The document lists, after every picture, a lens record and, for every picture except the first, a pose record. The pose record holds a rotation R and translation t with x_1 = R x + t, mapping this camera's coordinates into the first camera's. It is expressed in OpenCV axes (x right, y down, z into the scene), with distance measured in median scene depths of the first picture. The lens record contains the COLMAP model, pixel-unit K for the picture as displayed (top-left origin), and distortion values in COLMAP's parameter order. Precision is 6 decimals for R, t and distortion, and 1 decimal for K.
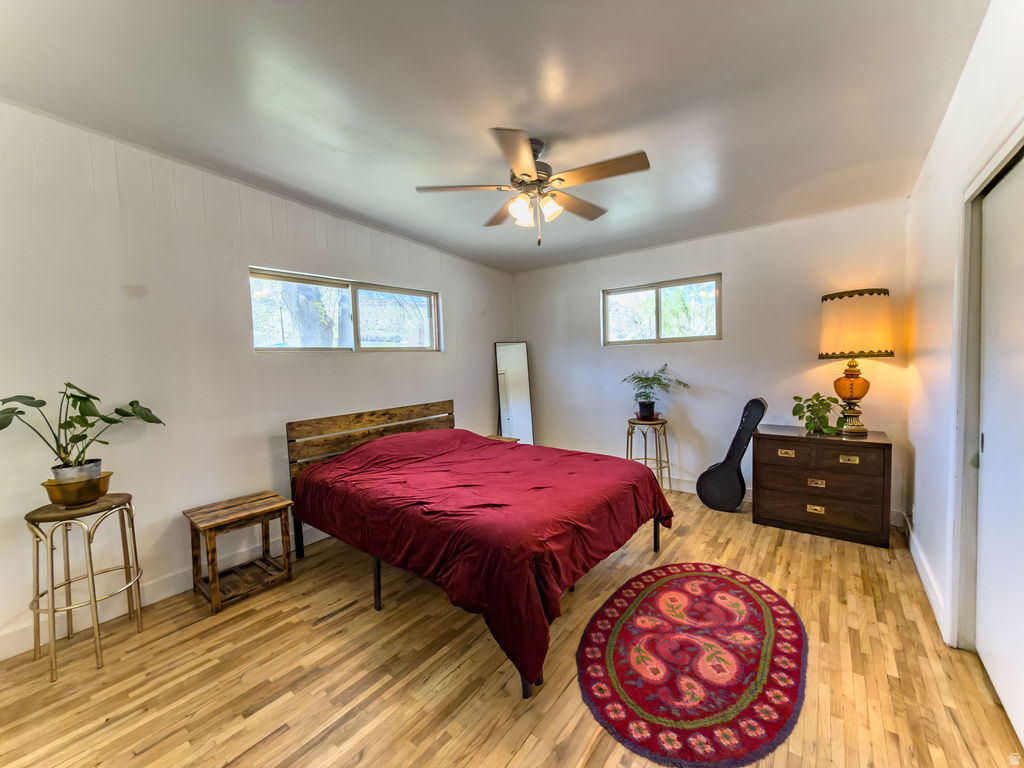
lens RADIAL K [[407.4, 0, 509.2], [0, 407.4, 386.4], [0, 0, 1]] dist [0.000195, -0.000320]
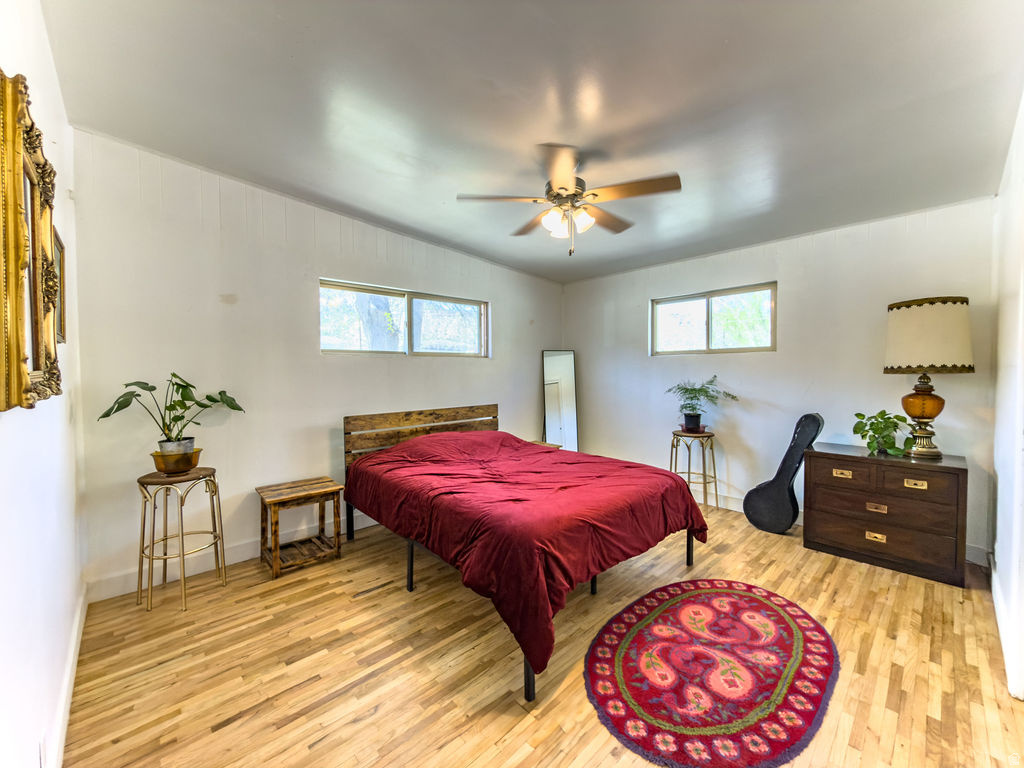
lens RADIAL K [[407.4, 0, 507.0], [0, 407.4, 386.2], [0, 0, 1]] dist [0.000195, -0.000320]
pose [[0.987335, 0.032816, -0.155220, 0.092625], [-0.036900, 0.999043, -0.023497, 0.021899], [0.154300, 0.028927, 0.987601, -0.051894]]
